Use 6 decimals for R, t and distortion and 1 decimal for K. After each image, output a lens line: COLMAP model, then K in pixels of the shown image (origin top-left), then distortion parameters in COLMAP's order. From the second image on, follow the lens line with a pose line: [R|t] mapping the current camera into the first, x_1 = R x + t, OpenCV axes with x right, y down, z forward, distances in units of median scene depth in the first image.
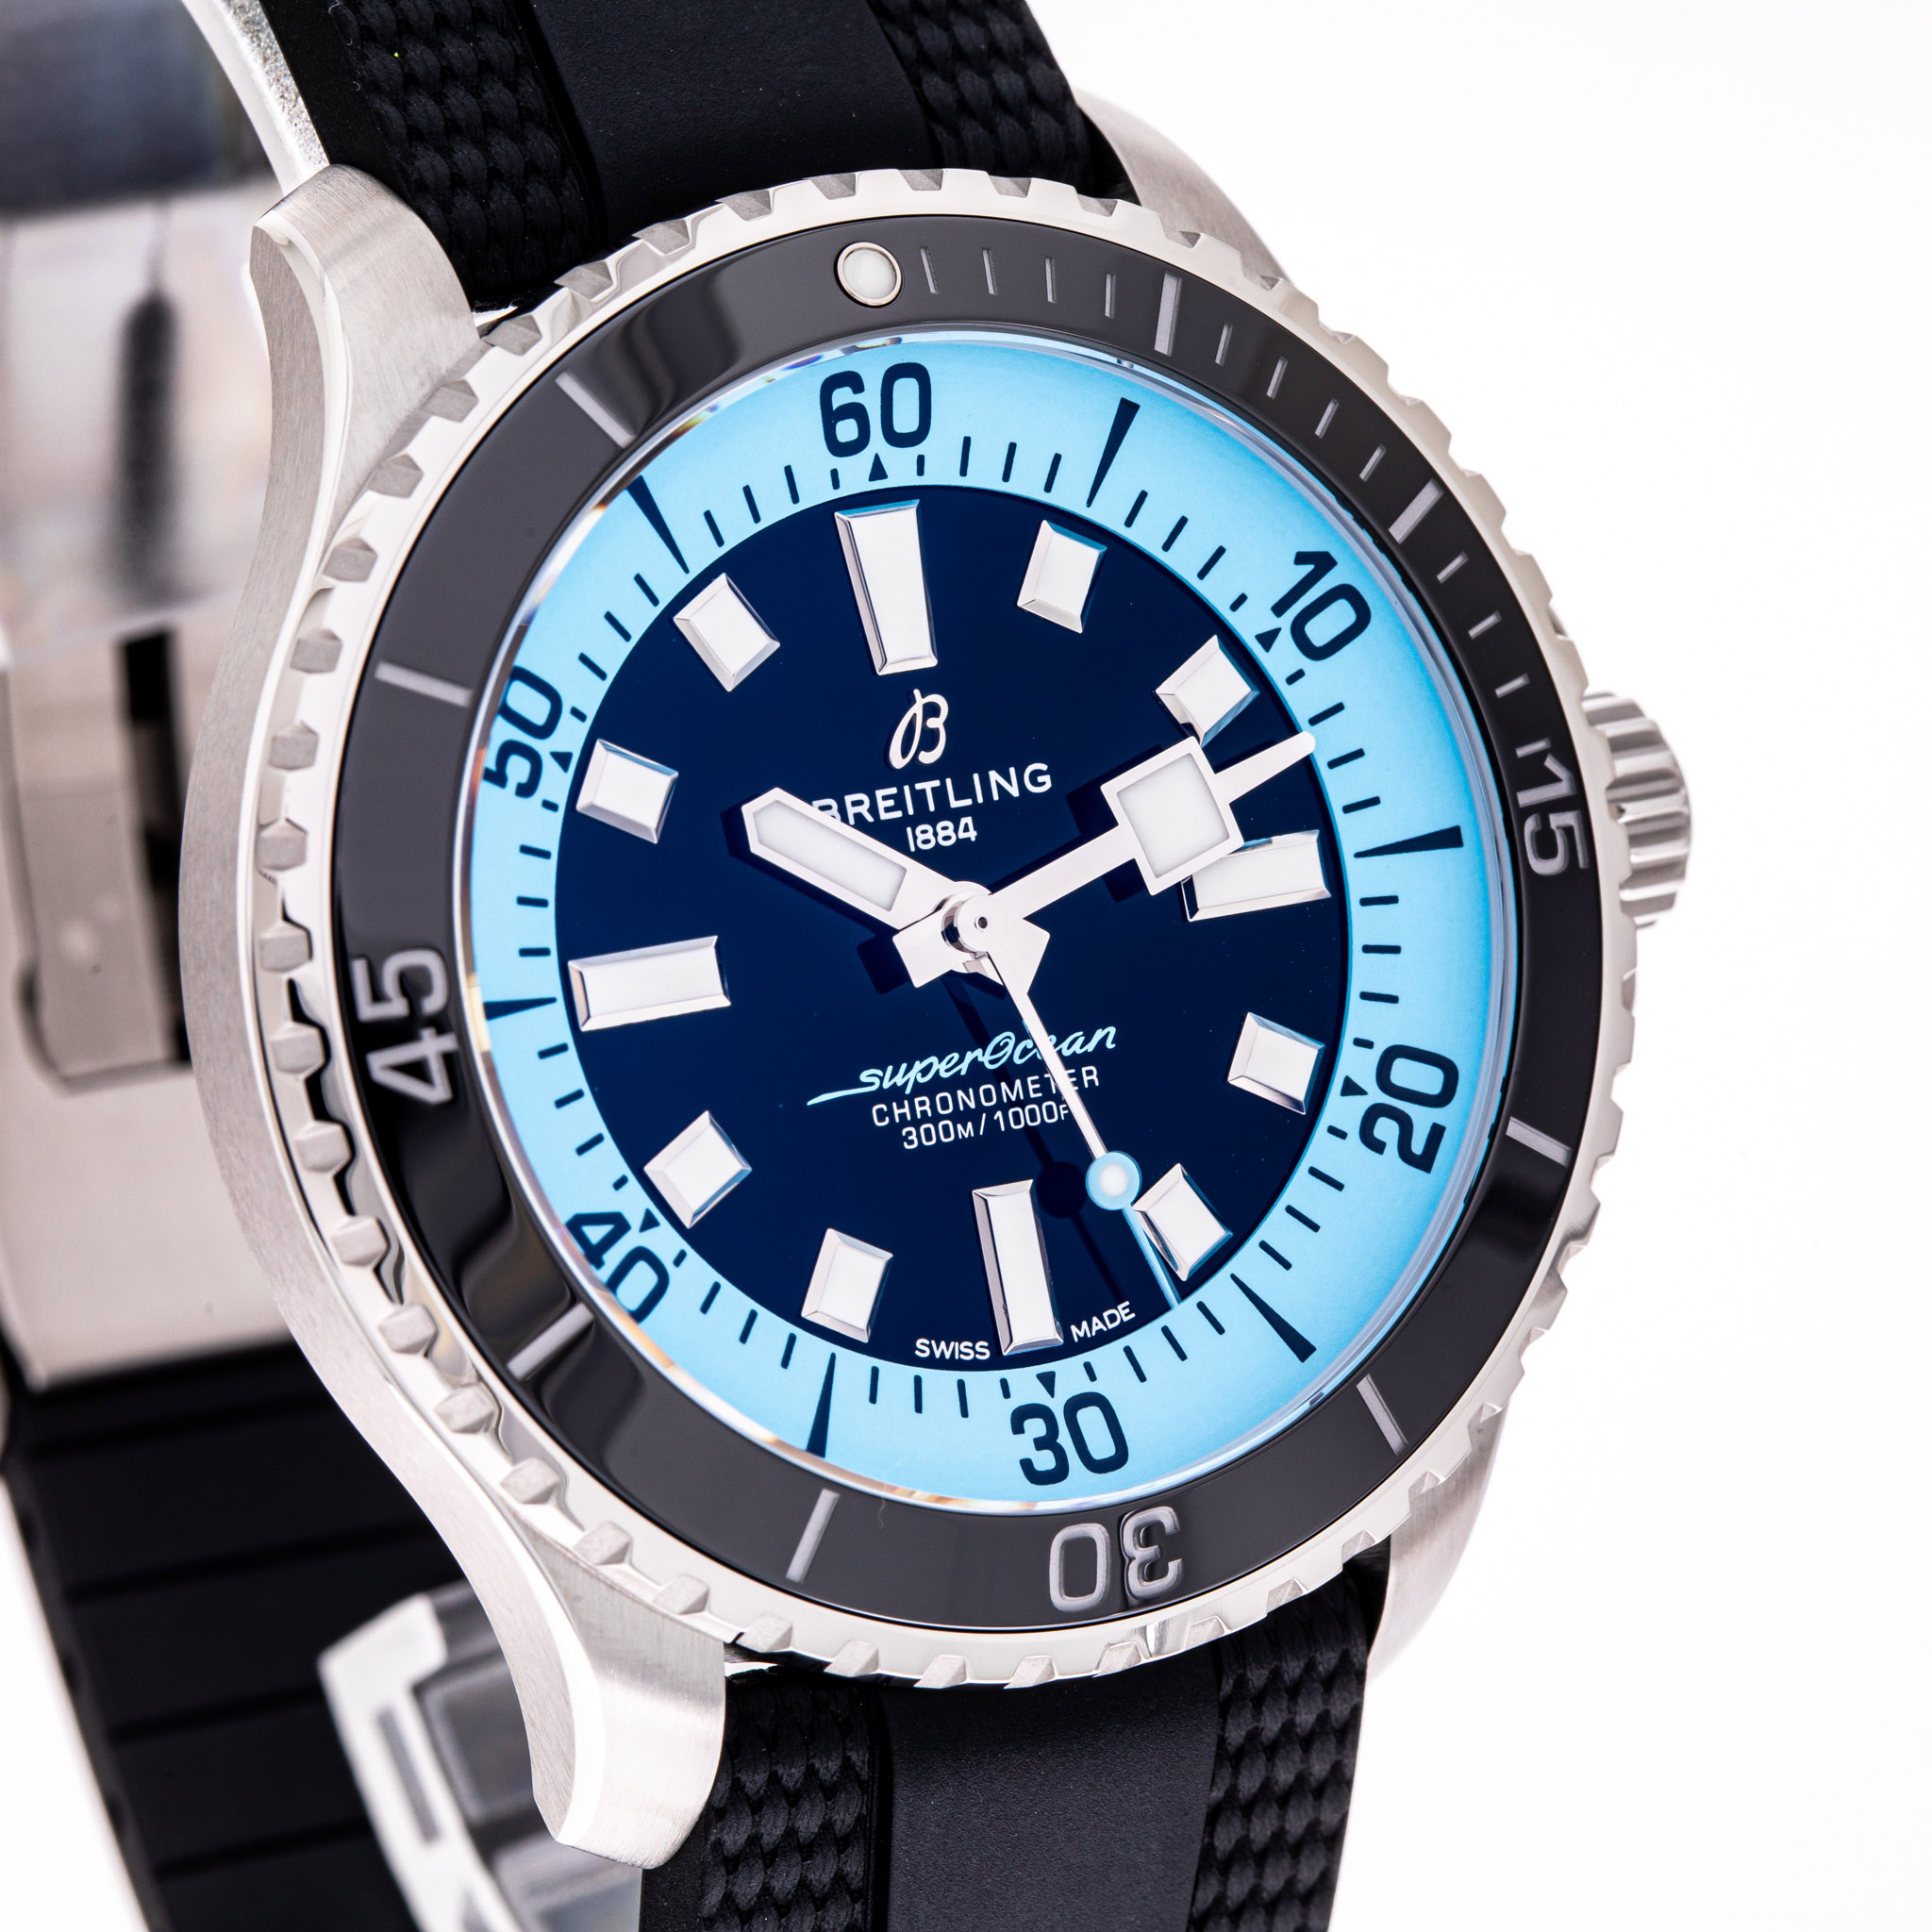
lens RADIAL K [[12610.7, 0, 966.0], [0, 12610.7, 966.0], [0, 0, 1]] dist [-0.350189, -16.002110]
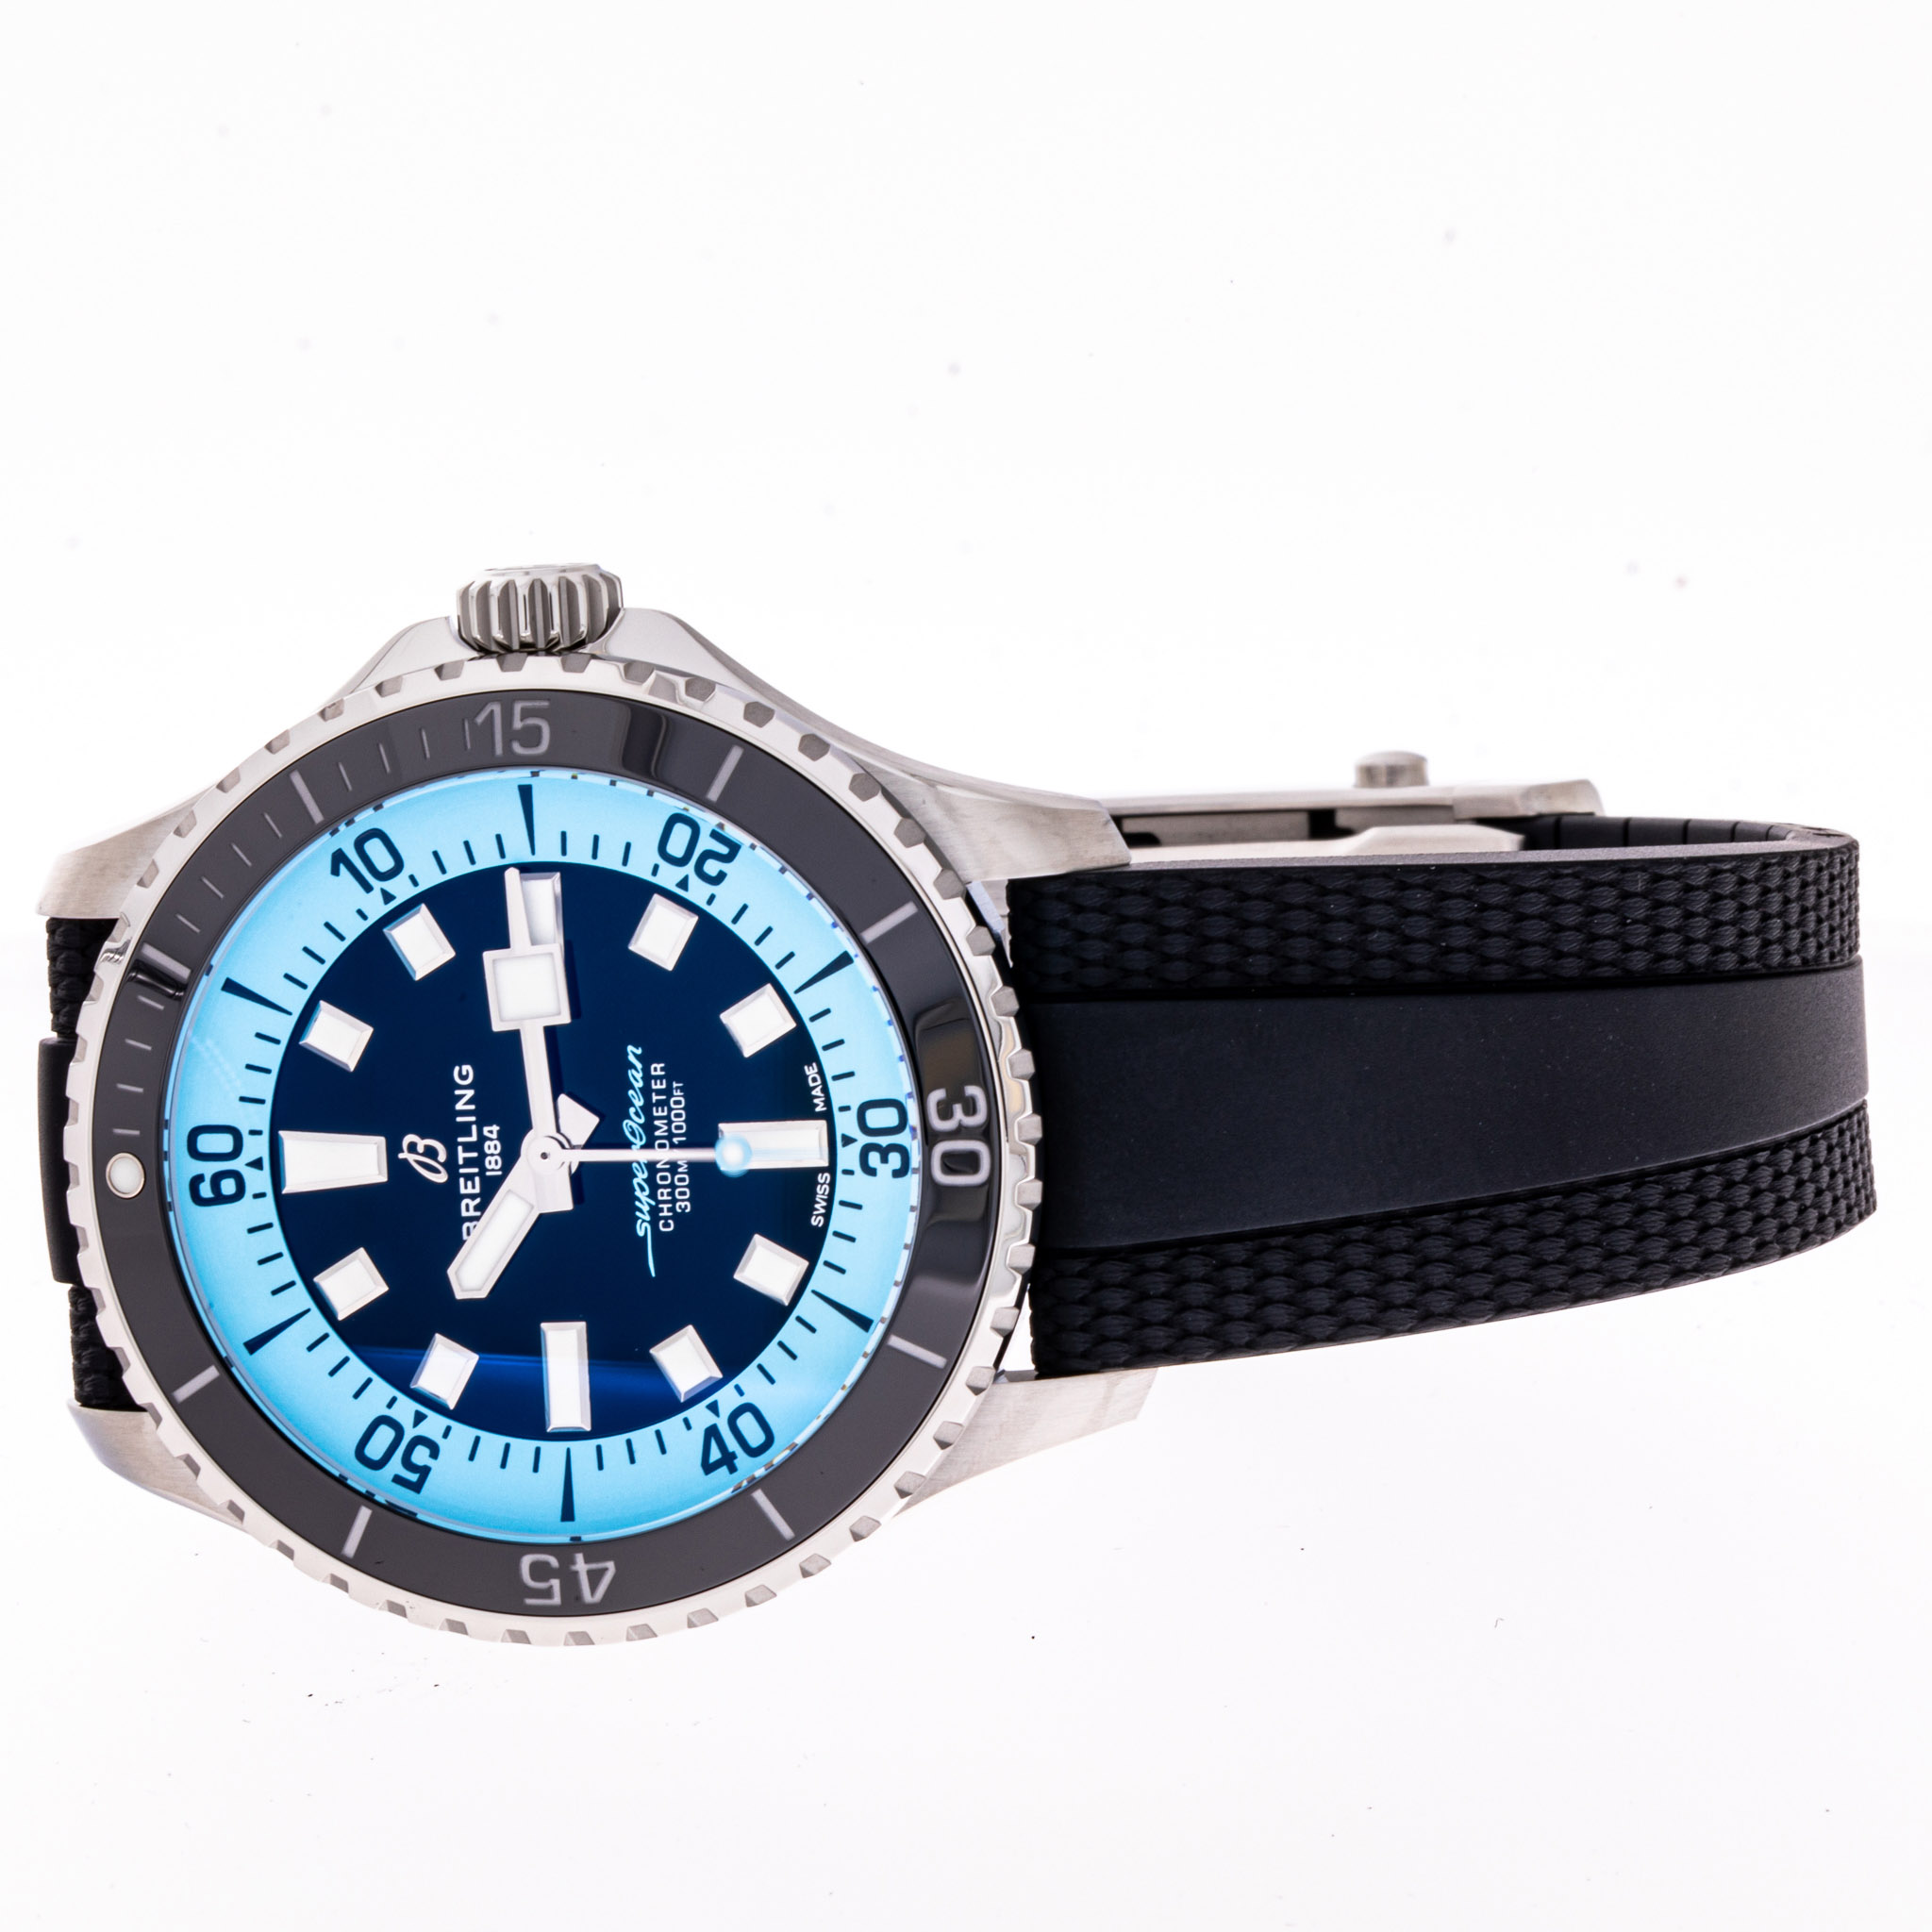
lens RADIAL K [[12610.7, 0, 966.0], [0, 12610.7, 966.0], [0, 0, 1]] dist [-0.350189, -16.002110]
pose [[0.048256, -0.845314, -0.532087, 0.833567], [0.990228, 0.110268, -0.085374, 0.174523], [0.130840, -0.522768, 0.842375, -0.267963]]
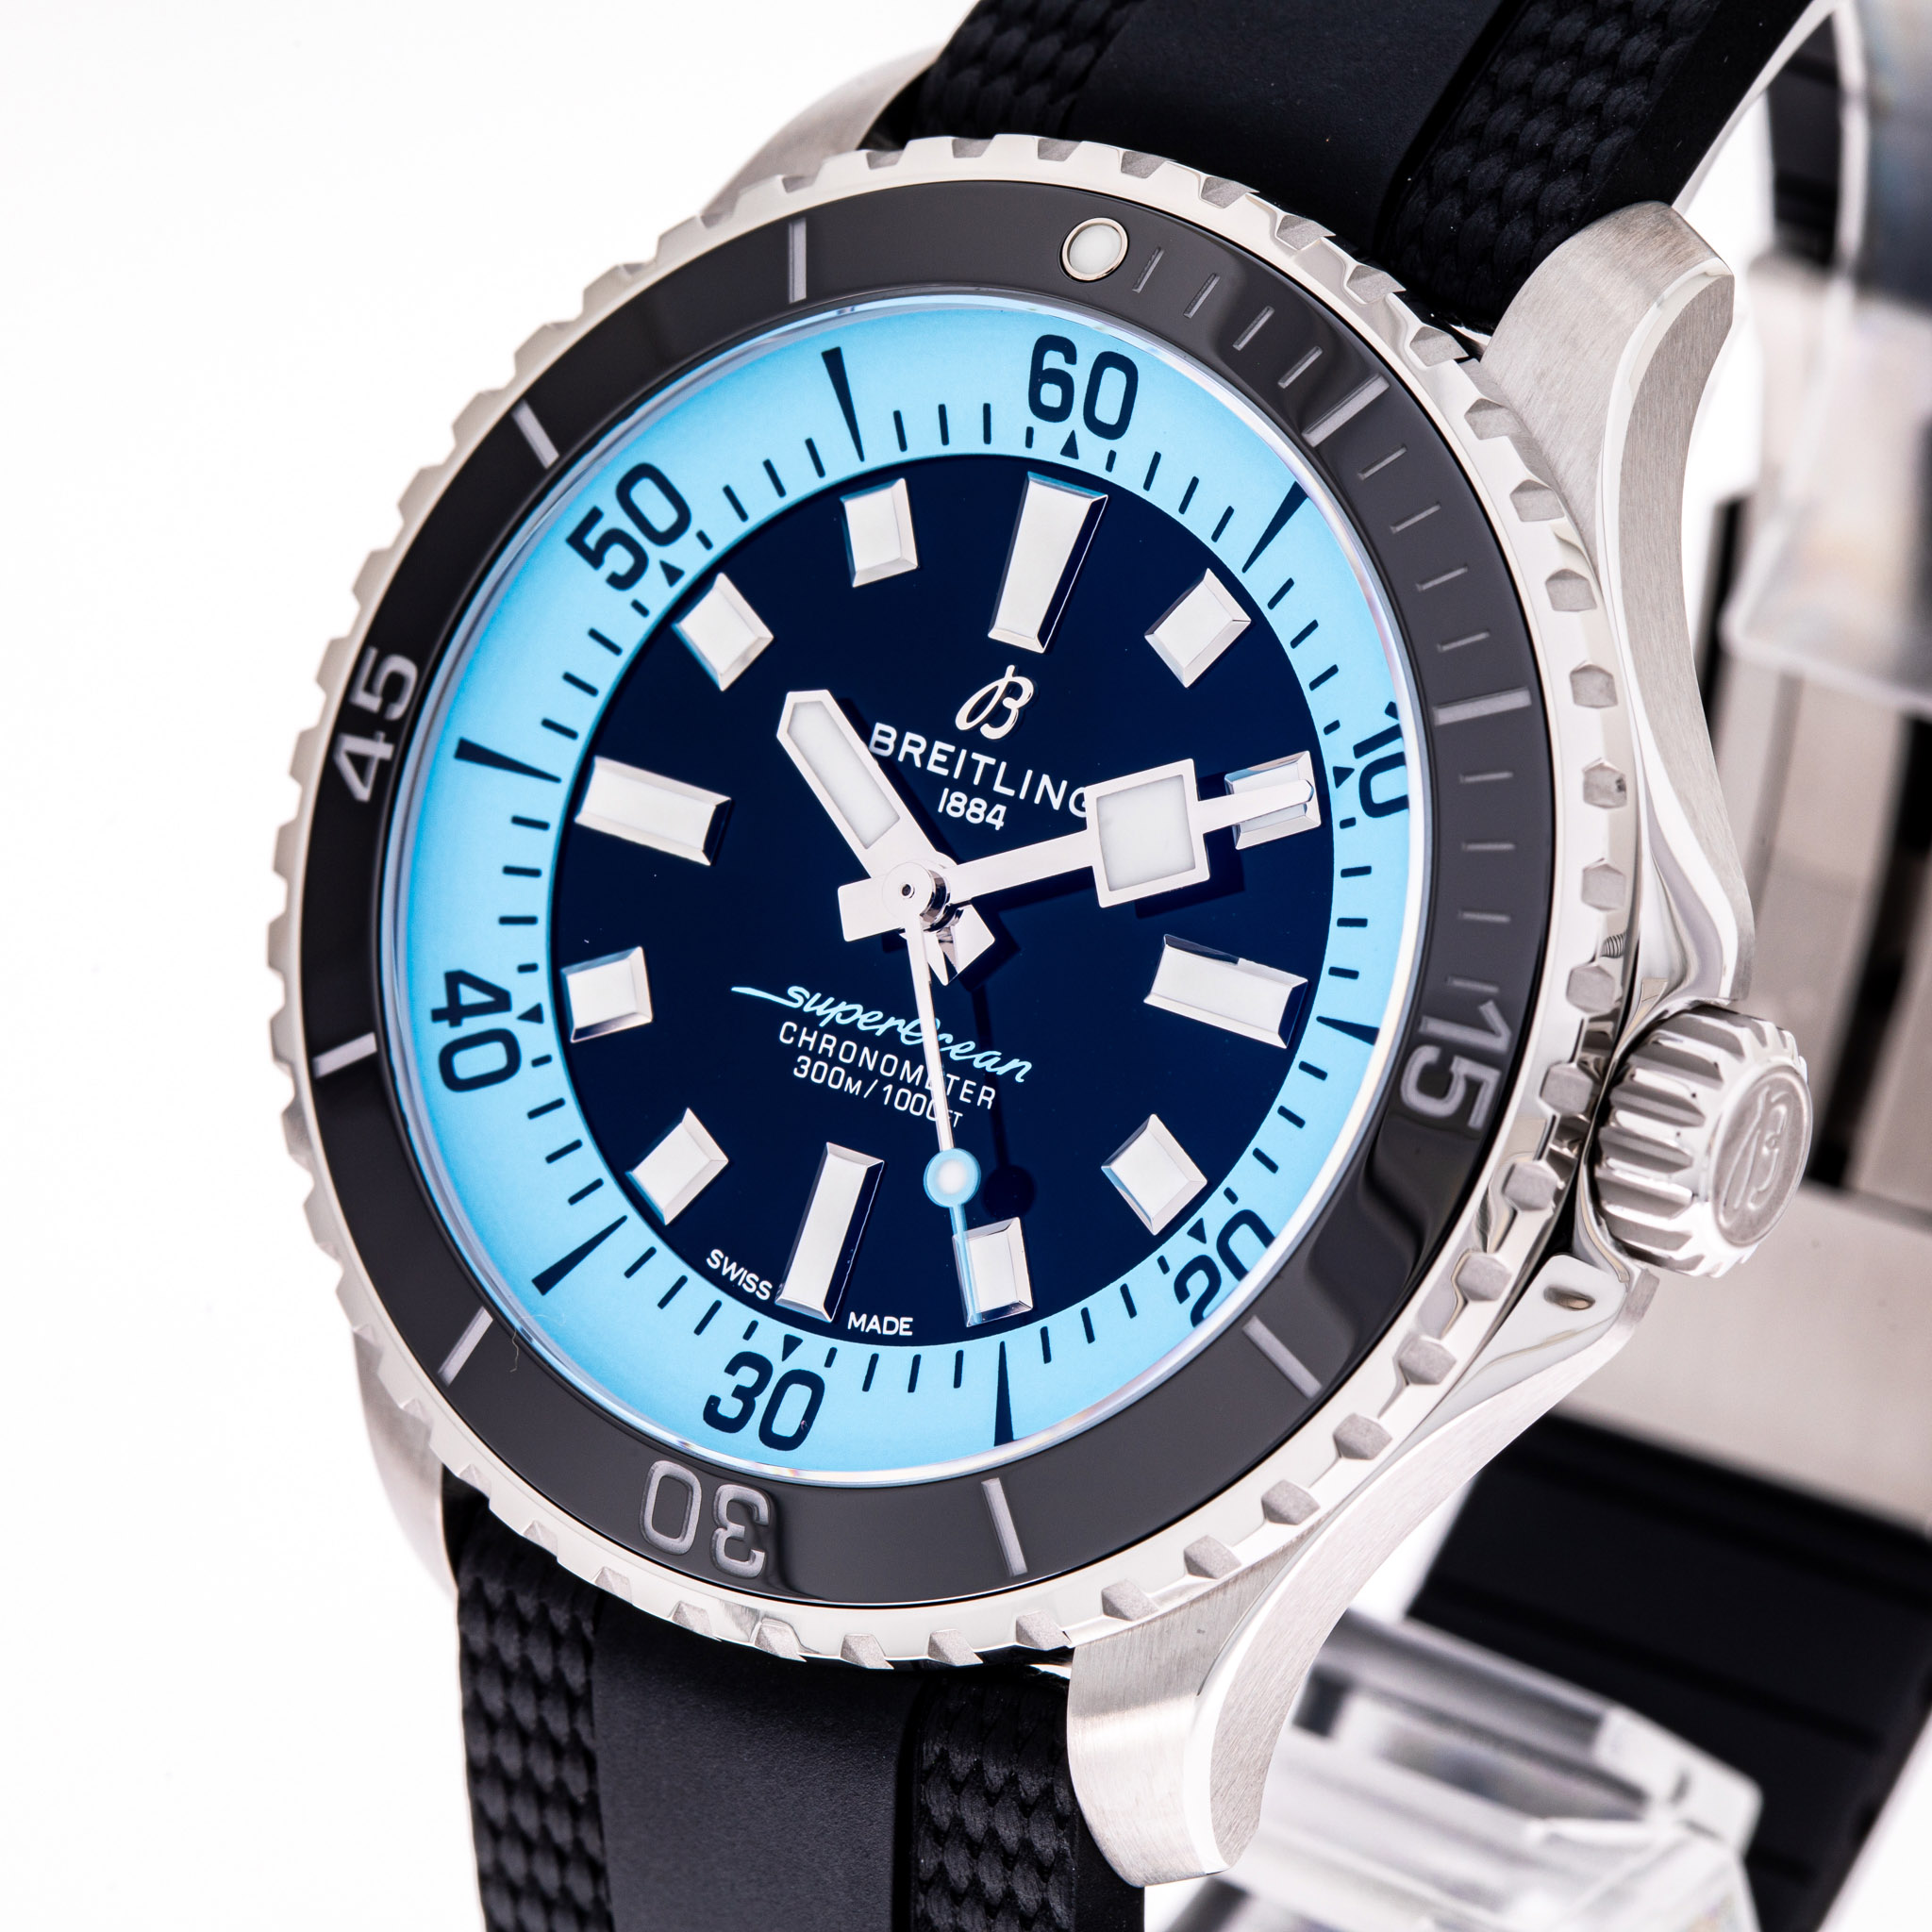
lens RADIAL K [[12610.7, 0, 966.0], [0, 12610.7, 966.0], [0, 0, 1]] dist [-0.350189, -16.002110]
pose [[0.446209, 0.336965, -0.829067, 0.819437], [-0.379258, 0.910304, 0.165863, -0.162673], [0.810593, 0.240421, 0.533983, 0.477246]]
